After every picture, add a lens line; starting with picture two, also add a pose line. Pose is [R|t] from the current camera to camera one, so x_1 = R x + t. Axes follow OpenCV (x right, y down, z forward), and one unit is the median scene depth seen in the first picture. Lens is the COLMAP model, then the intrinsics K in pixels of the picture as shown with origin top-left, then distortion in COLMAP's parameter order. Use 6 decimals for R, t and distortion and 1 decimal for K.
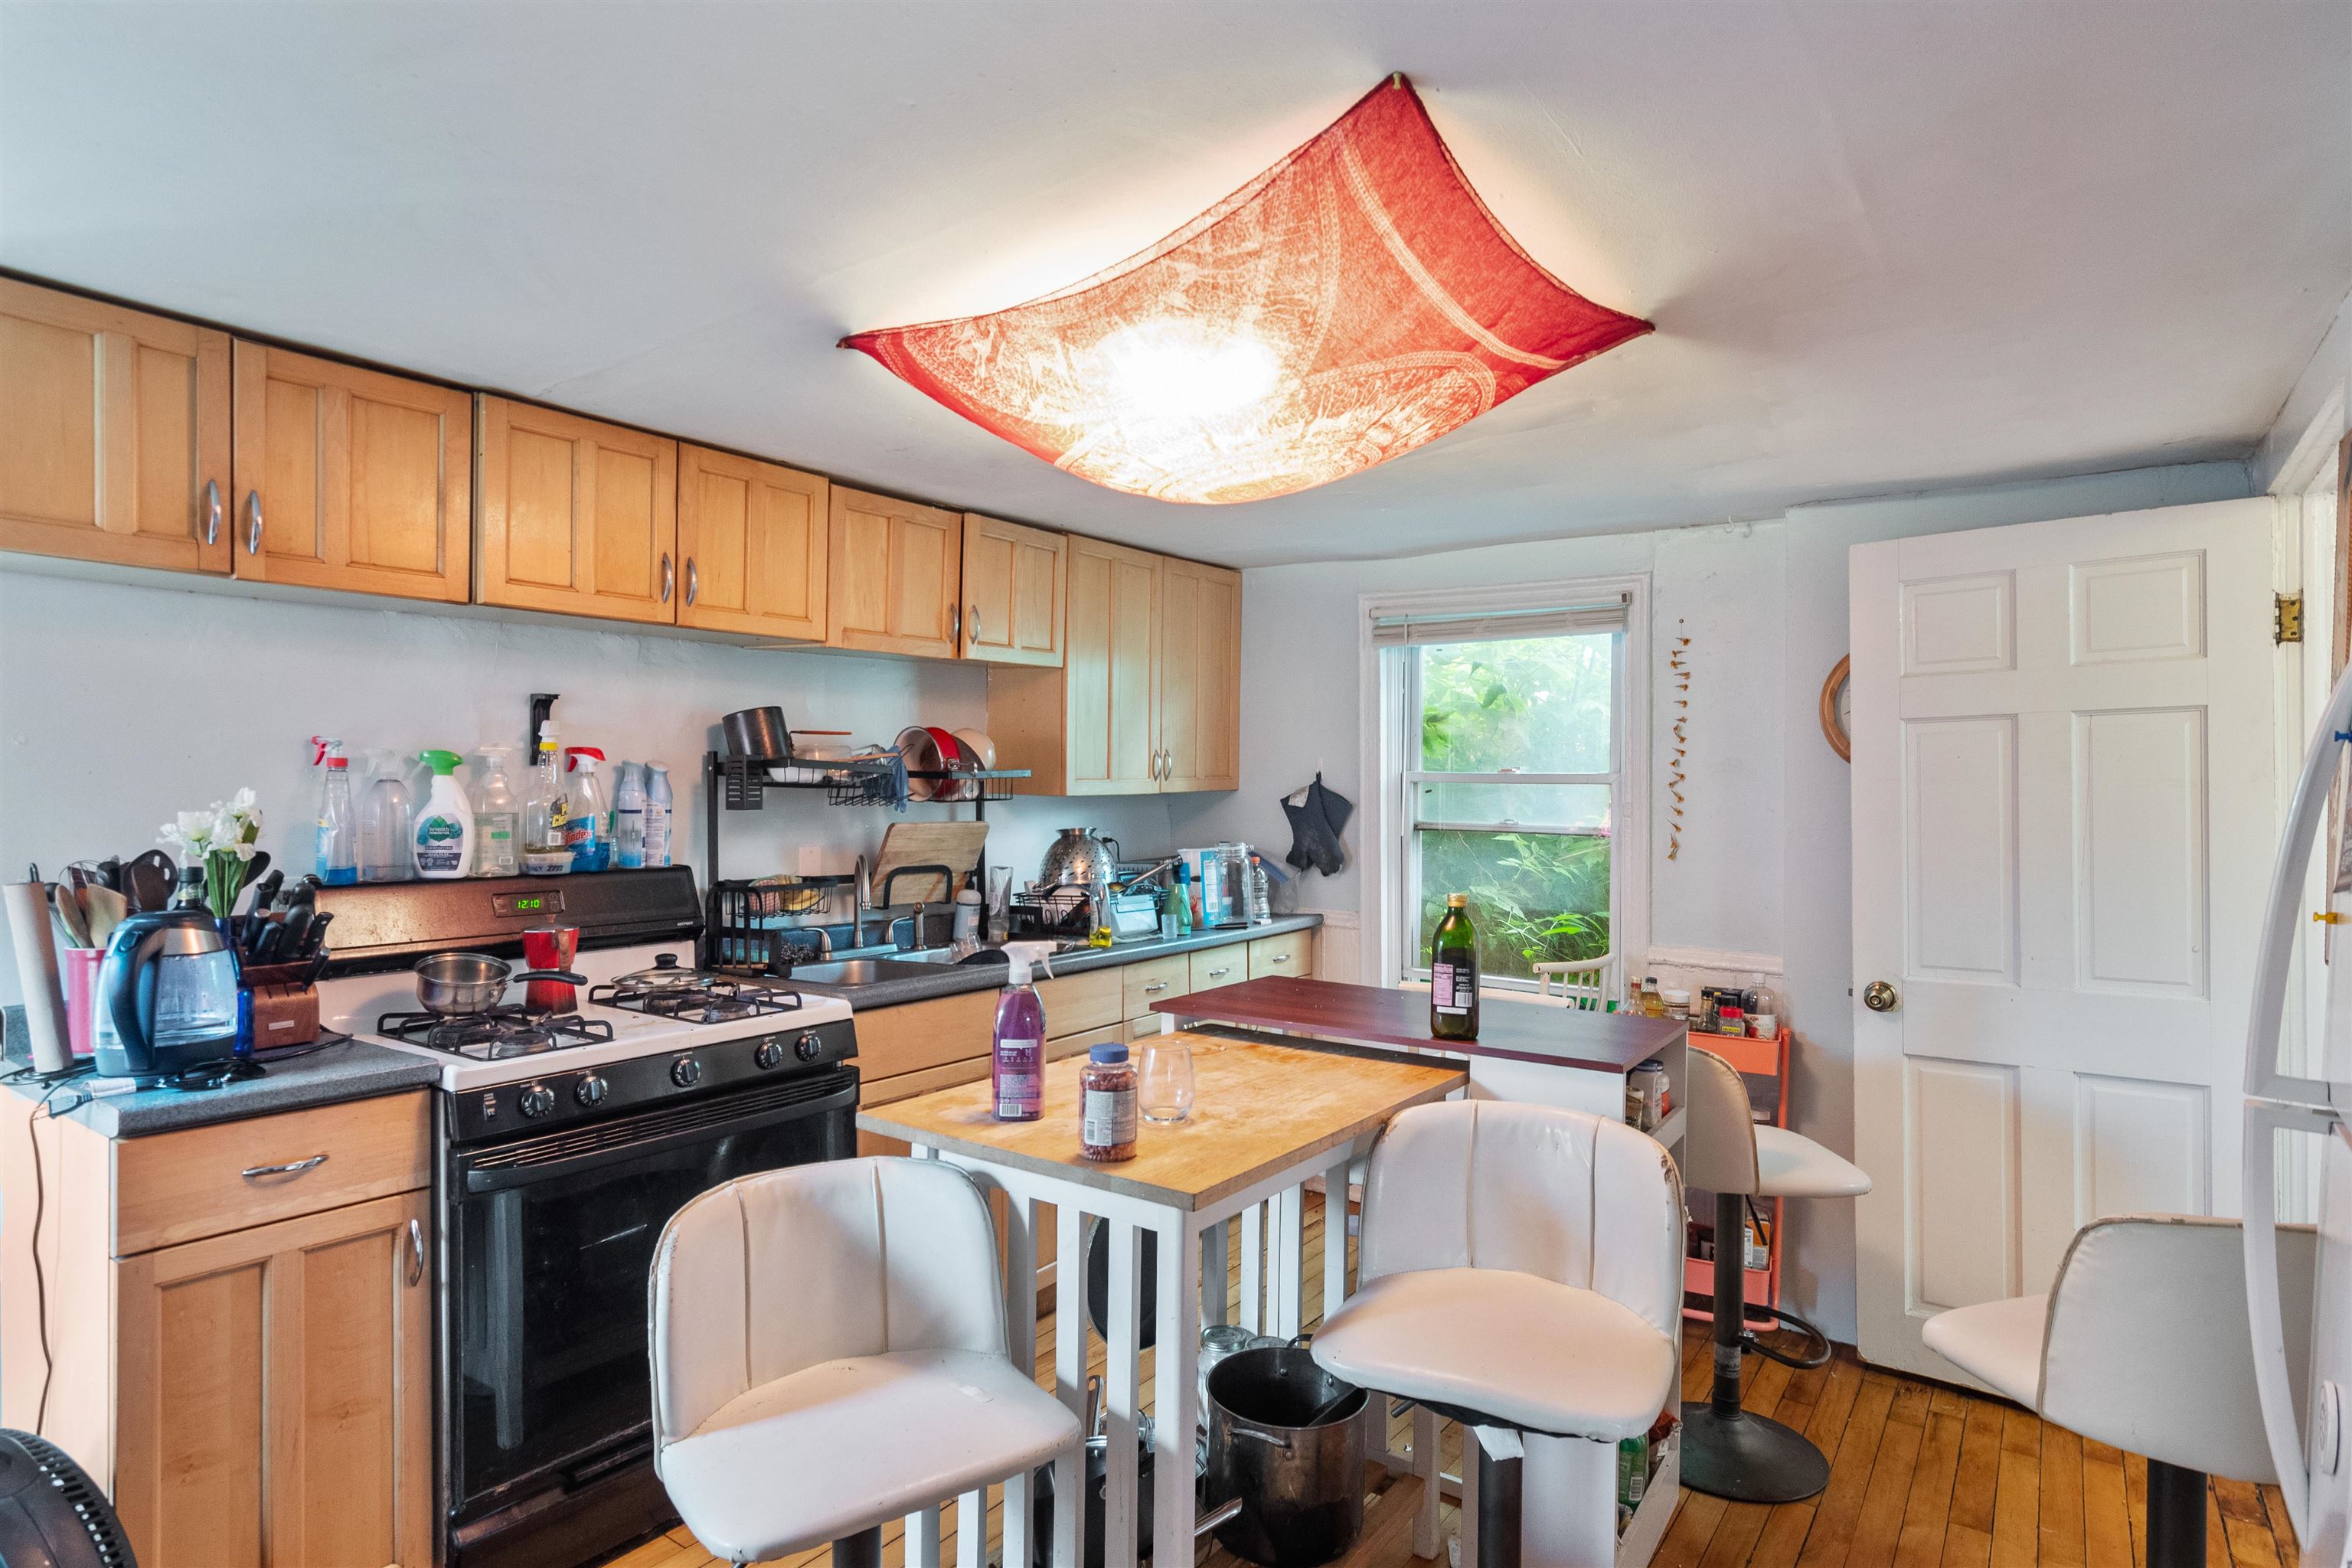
lens RADIAL K [[1163.2, 0, 1171.0], [0, 1163.2, 781.9], [0, 0, 1]] dist [-0.001319, 0.001557]
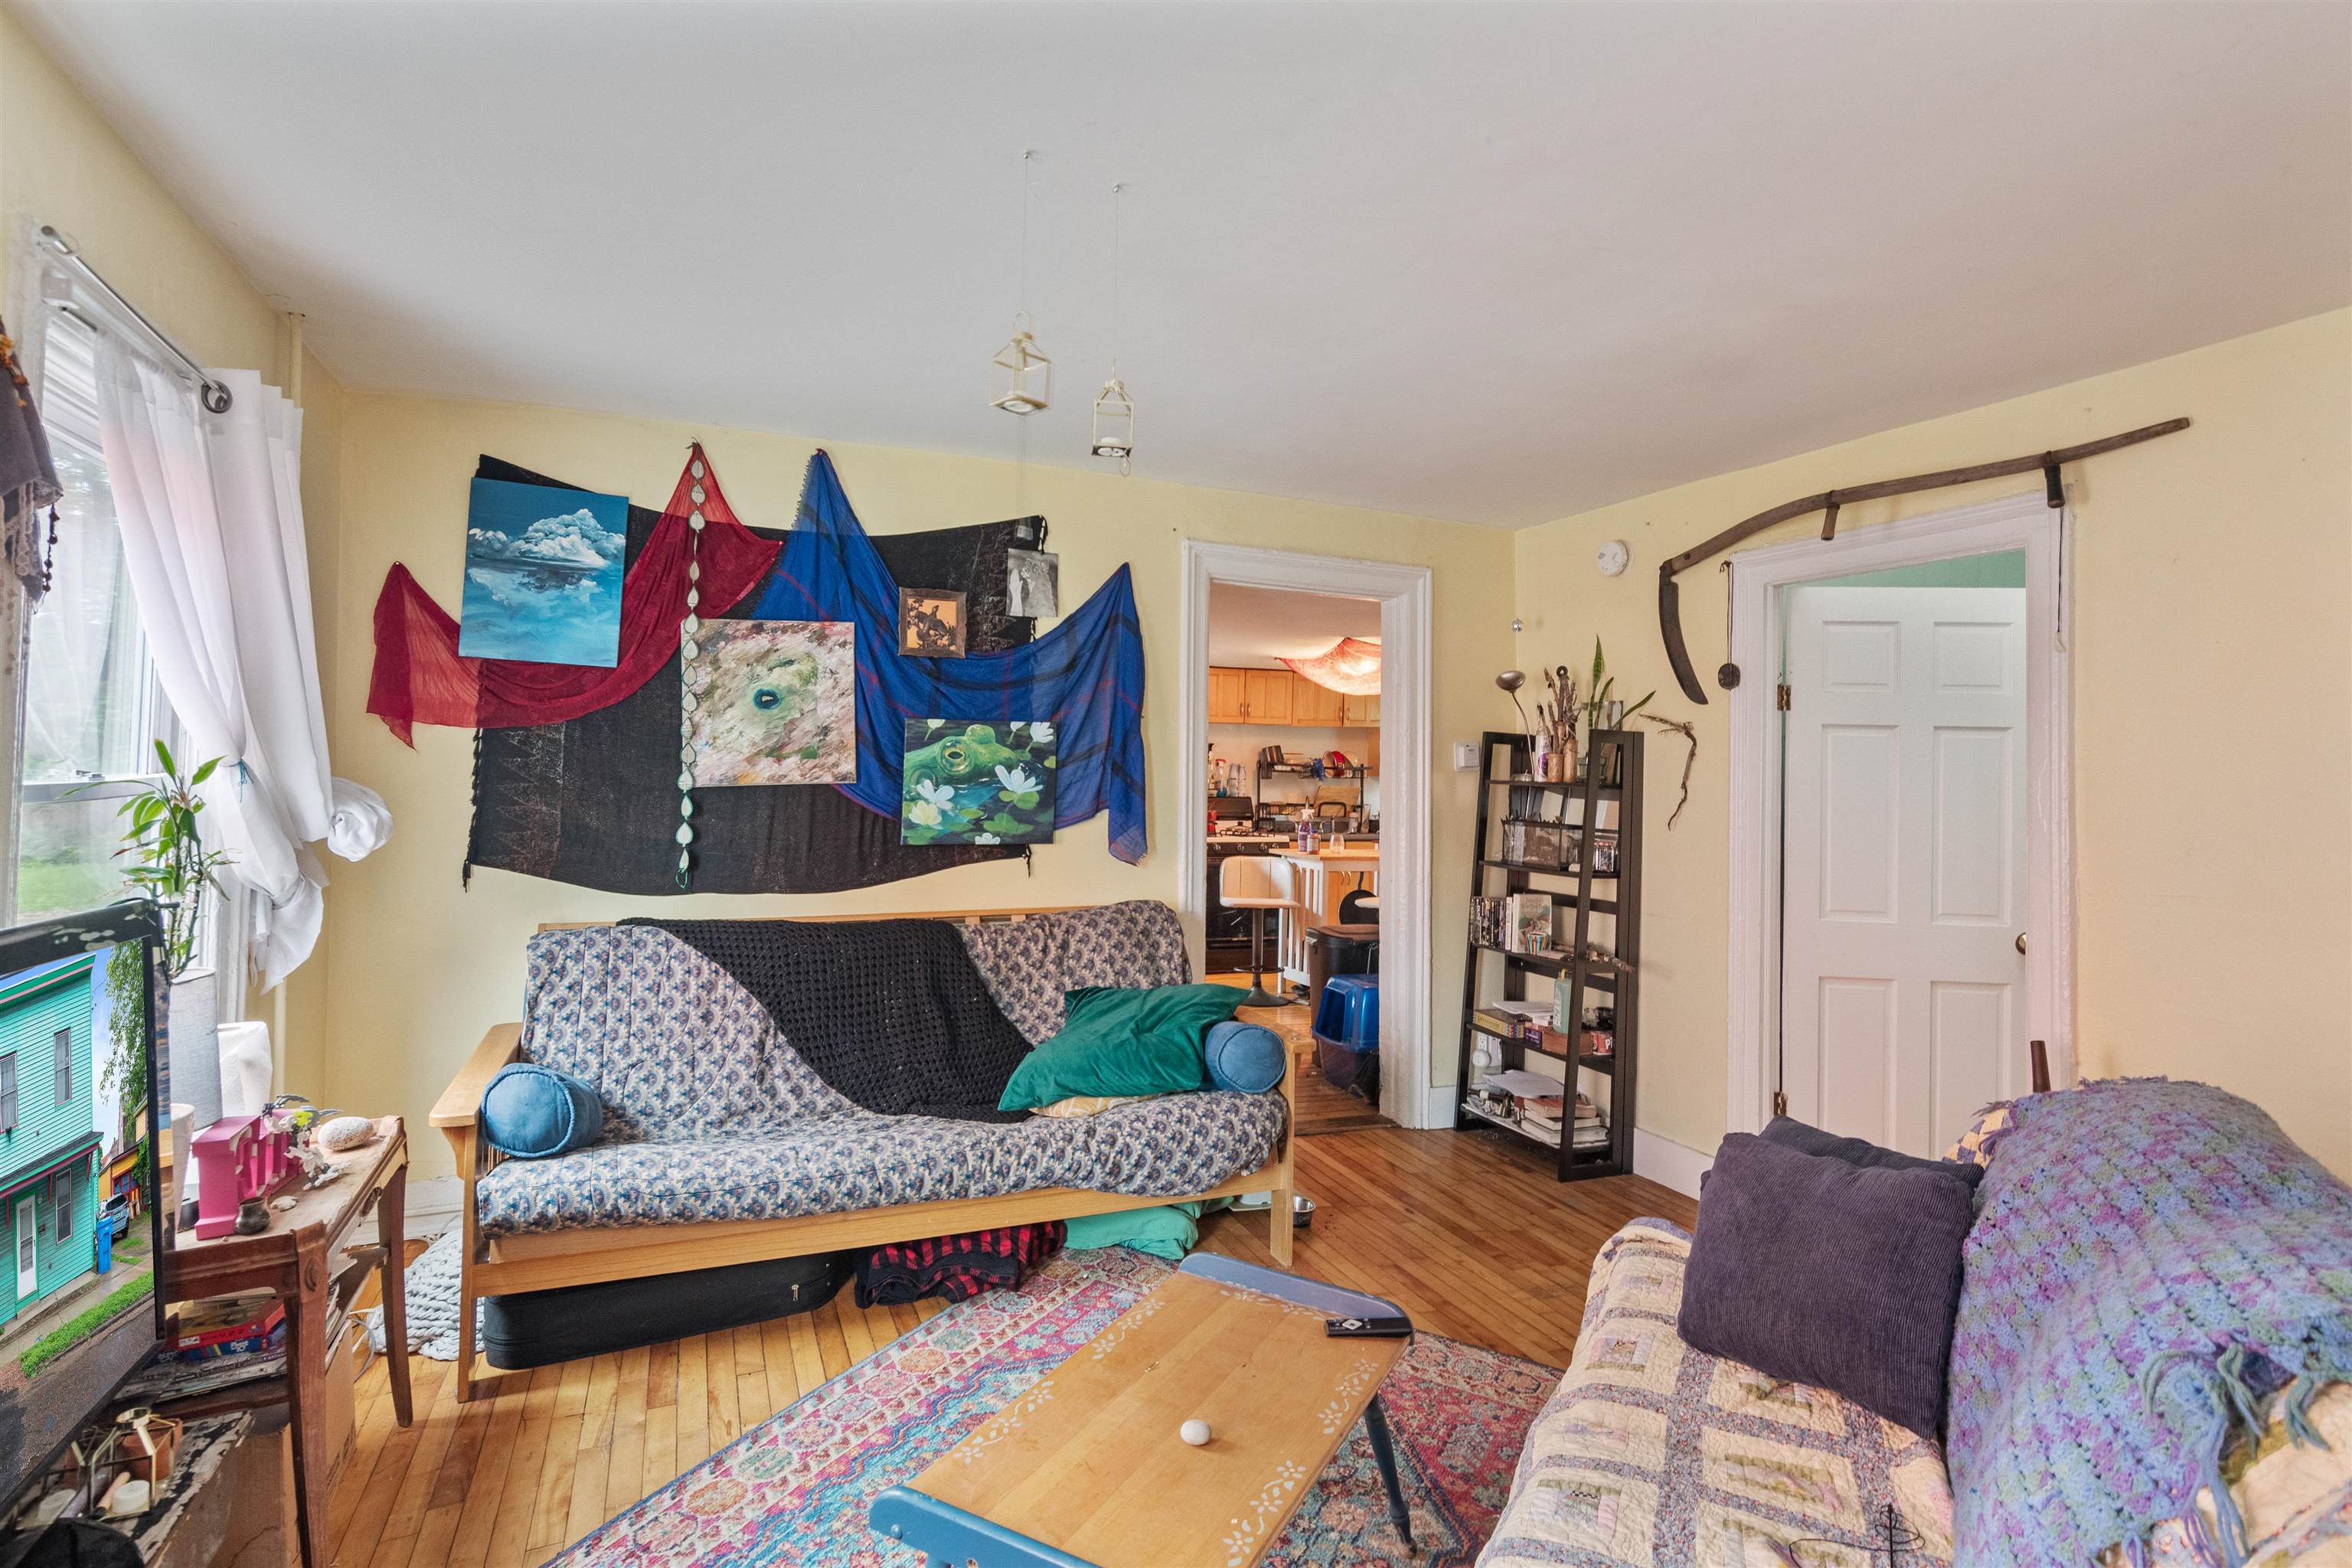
lens RADIAL K [[1163.2, 0, 1173.4], [0, 1163.2, 778.8], [0, 0, 1]] dist [-0.001319, 0.001557]
pose [[0.851817, 0.015374, -0.523613, 1.180871], [-0.012999, 0.999882, 0.008211, 0.000244], [0.523677, -0.000188, 0.851917, -1.999686]]
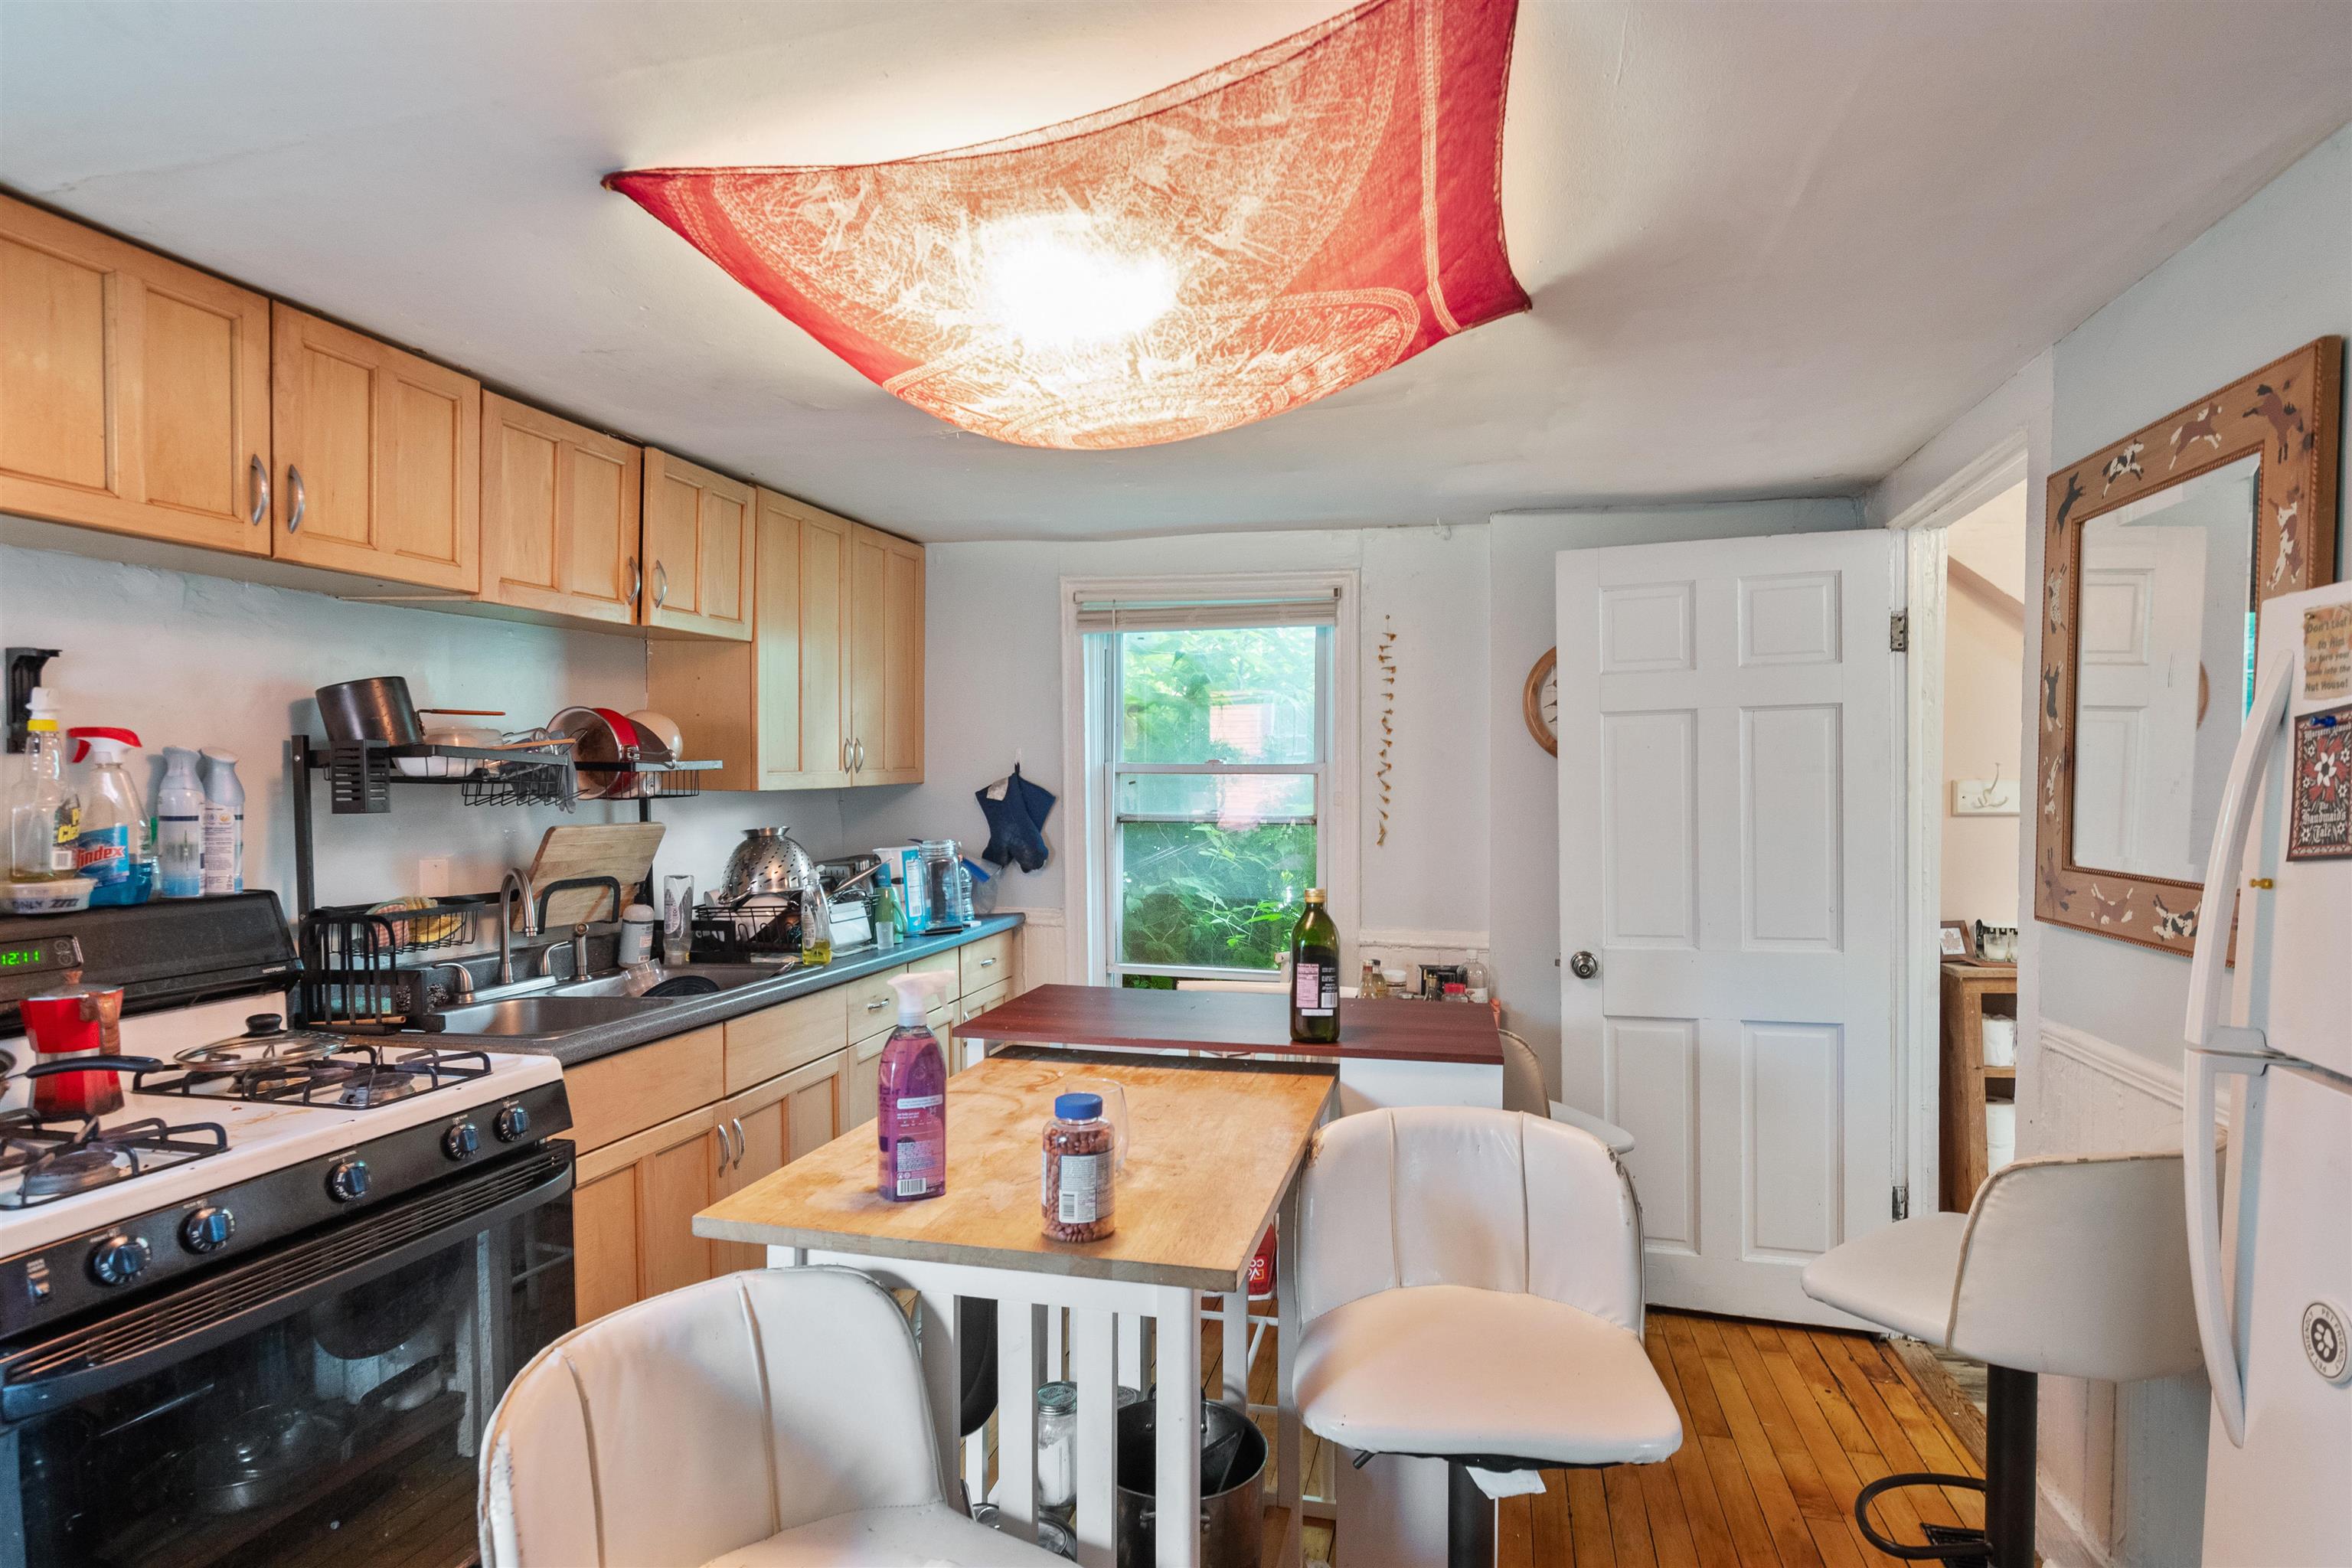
lens RADIAL K [[1163.2, 0, 1185.6], [0, 1163.2, 798.6], [0, 0, 1]] dist [-0.001319, 0.001557]
pose [[0.936611, -0.013115, 0.350126, -0.147289], [0.005989, 0.999752, 0.021429, 0.001758], [-0.350320, -0.017974, 0.936458, 0.123962]]
